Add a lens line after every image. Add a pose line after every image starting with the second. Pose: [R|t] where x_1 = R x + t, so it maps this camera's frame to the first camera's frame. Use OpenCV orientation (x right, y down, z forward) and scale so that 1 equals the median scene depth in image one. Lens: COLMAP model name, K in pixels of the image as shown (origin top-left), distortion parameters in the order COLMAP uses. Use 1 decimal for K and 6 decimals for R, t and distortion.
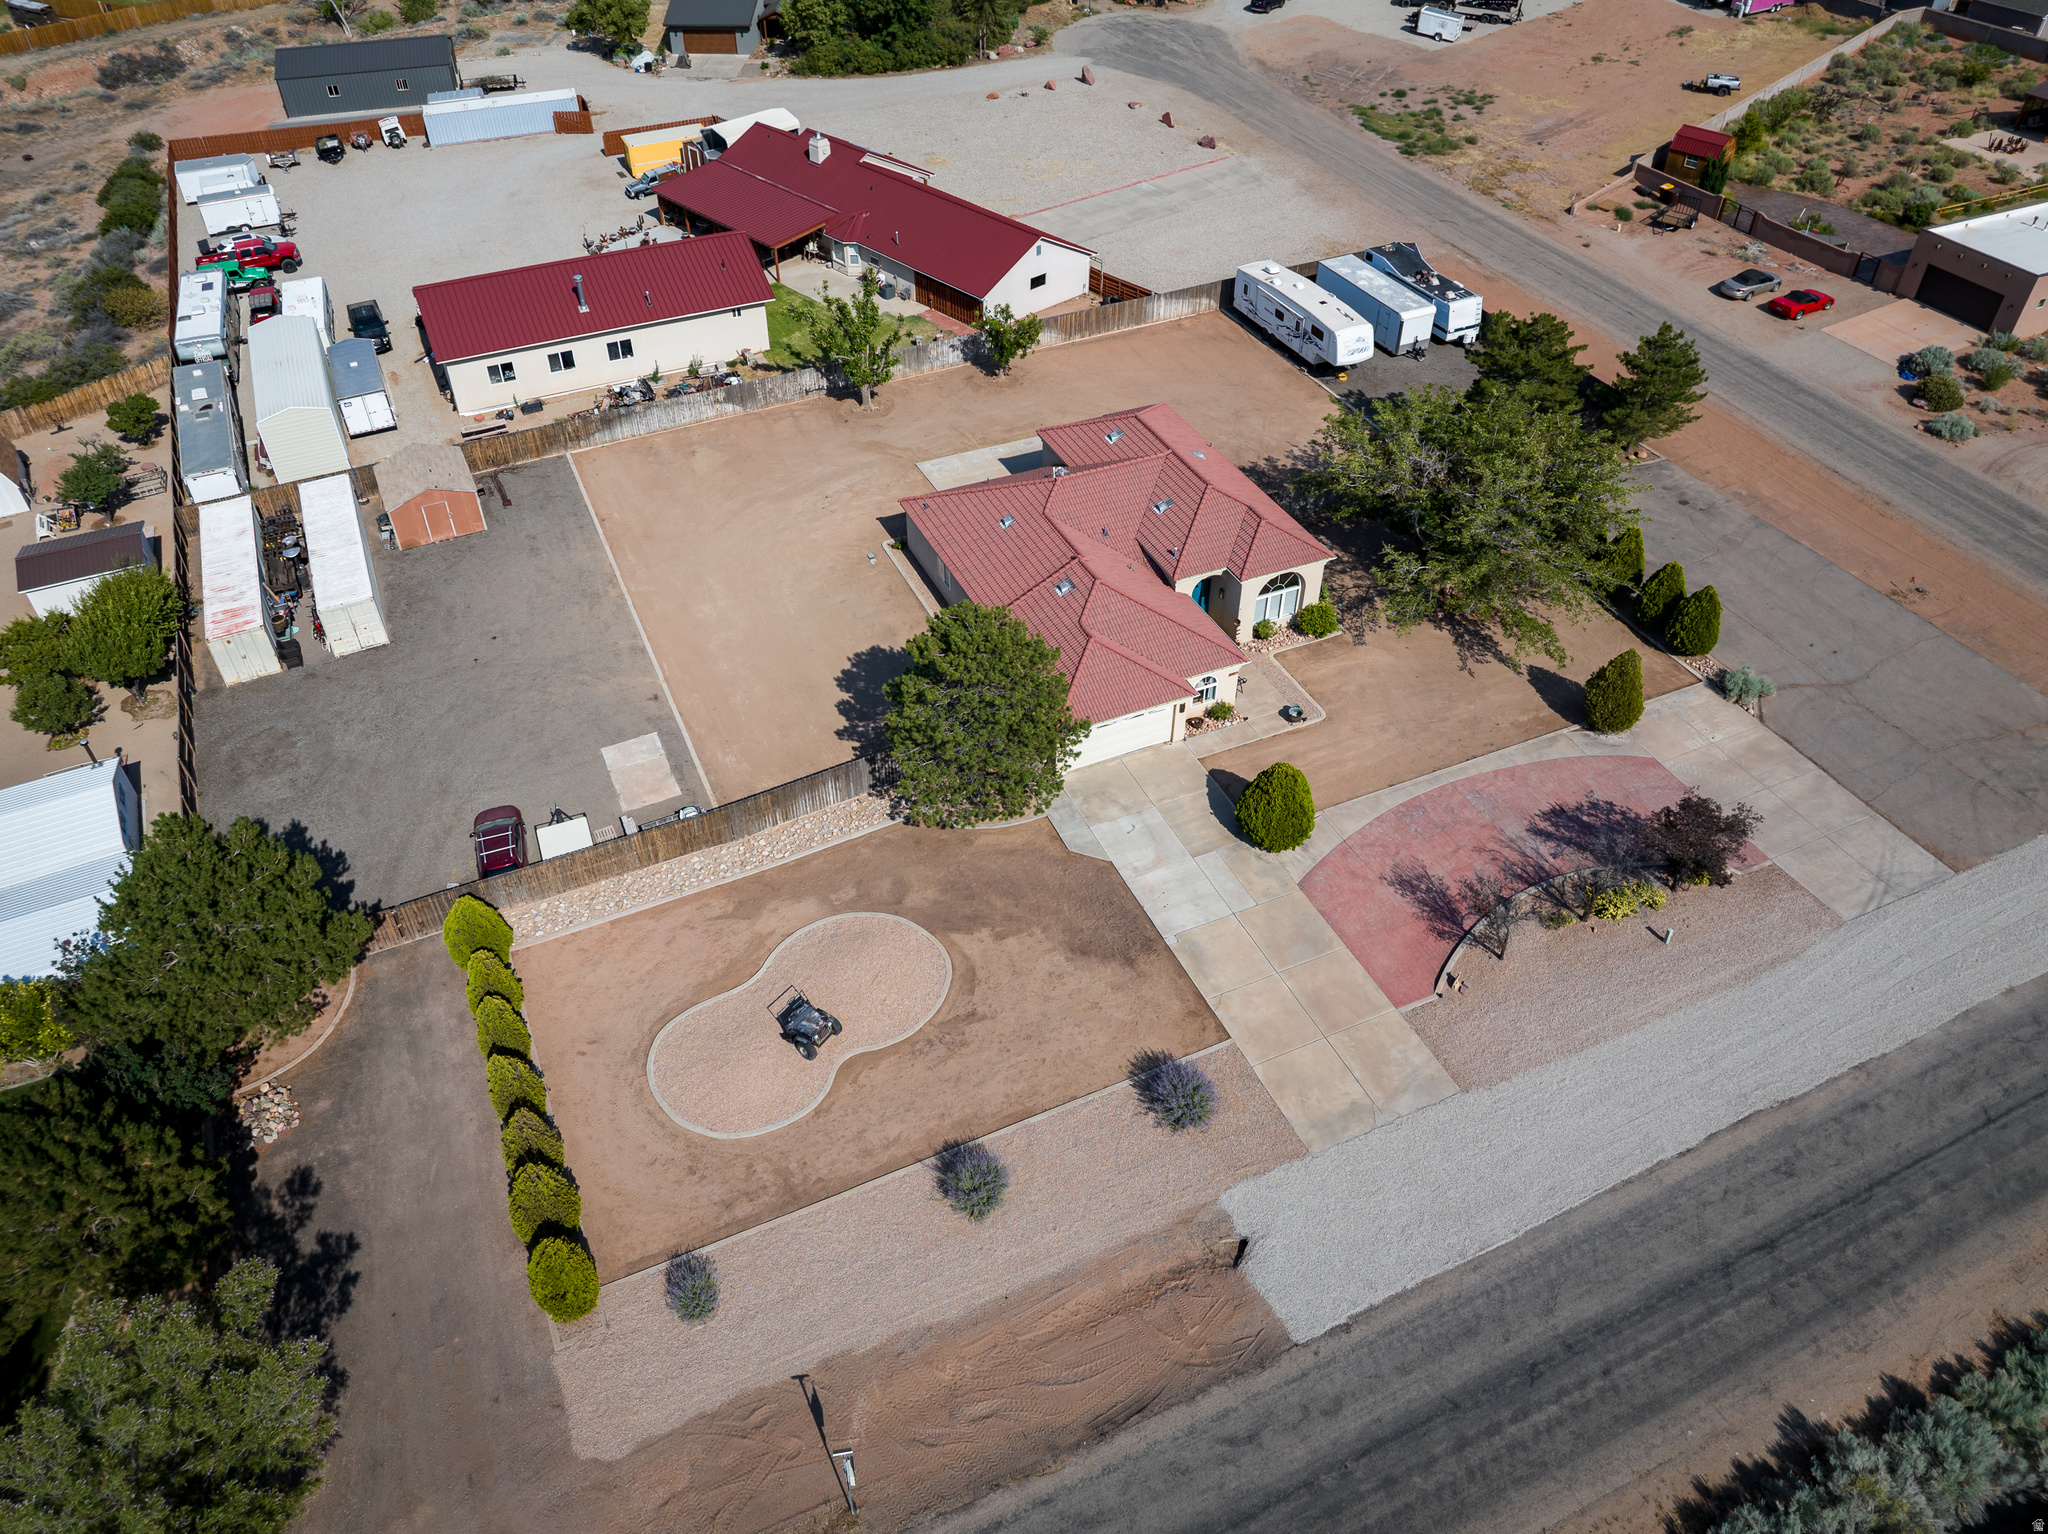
lens RADIAL K [[1442.8, 0, 1024.0], [0, 1442.8, 767.0], [0, 0, 1]] dist [-0.052060, 0.016070]
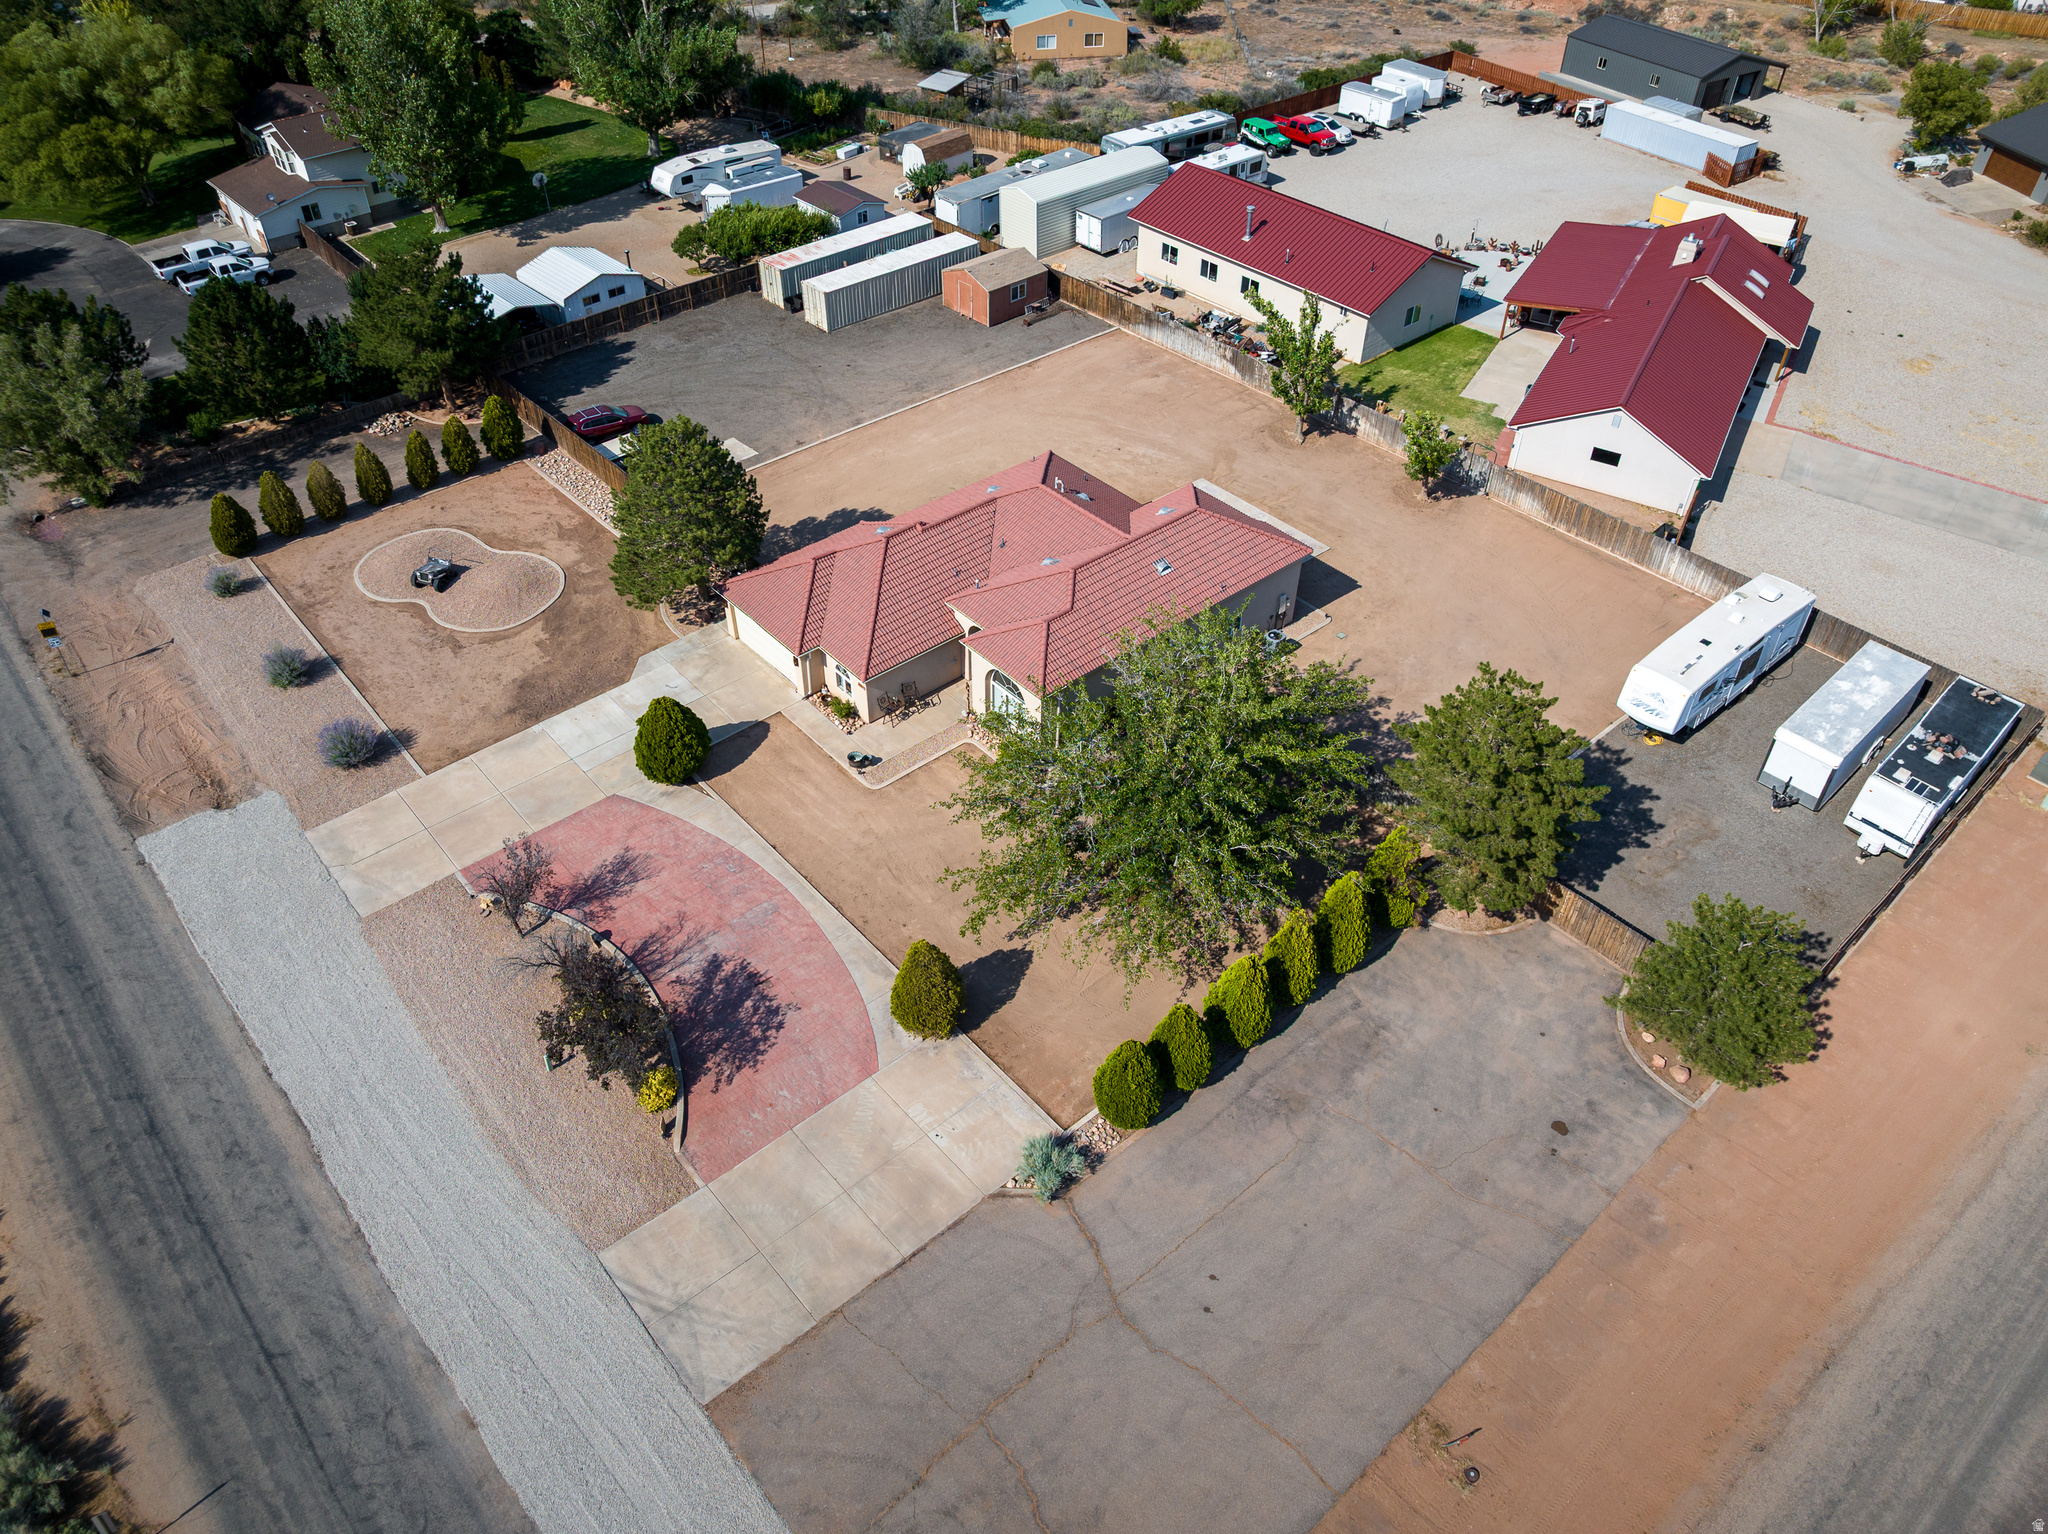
lens RADIAL K [[1437.3, 0, 1019.3], [0, 1437.3, 775.6], [0, 0, 1]] dist [-0.042696, 0.010059]
pose [[0.281018, 0.642348, -0.713035, 0.735507], [-0.642231, 0.677962, 0.357639, -0.356496], [0.713140, 0.357430, 0.603055, 0.423119]]
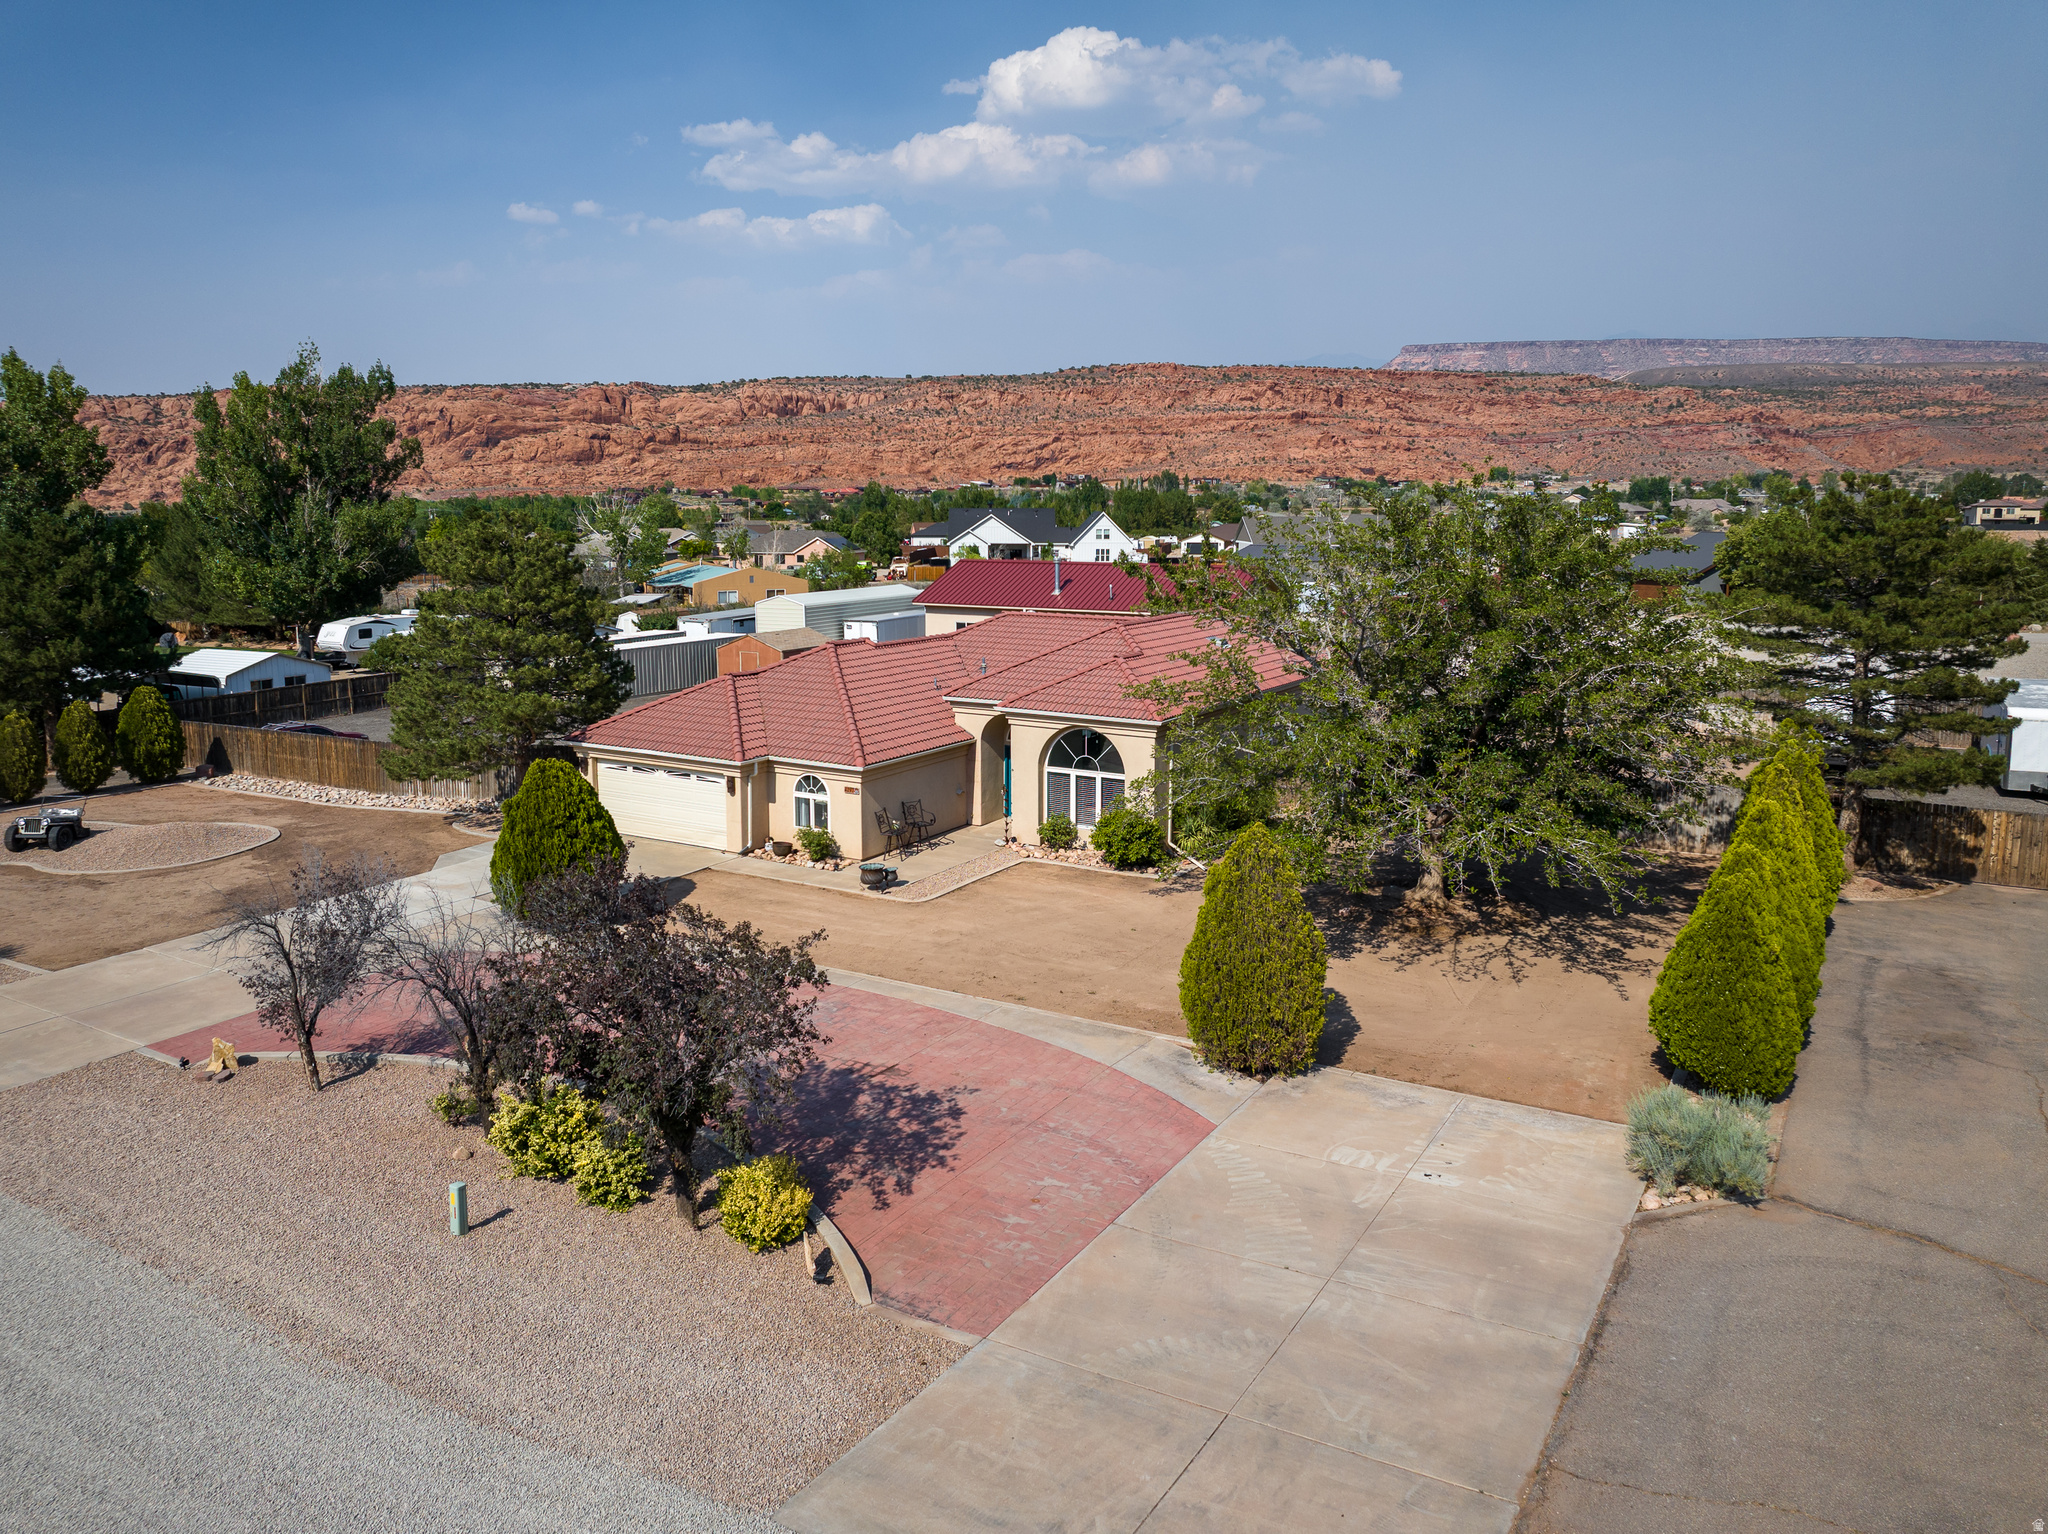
lens RADIAL K [[1476.0, 0, 1022.4], [0, 1476.0, 697.4], [0, 0, 1]] dist [-0.049452, 0.014547]
pose [[0.567788, 0.106153, -0.816301, 0.563984], [-0.545056, 0.791605, -0.276179, 0.029383], [0.616871, 0.601742, 0.507324, 0.577131]]
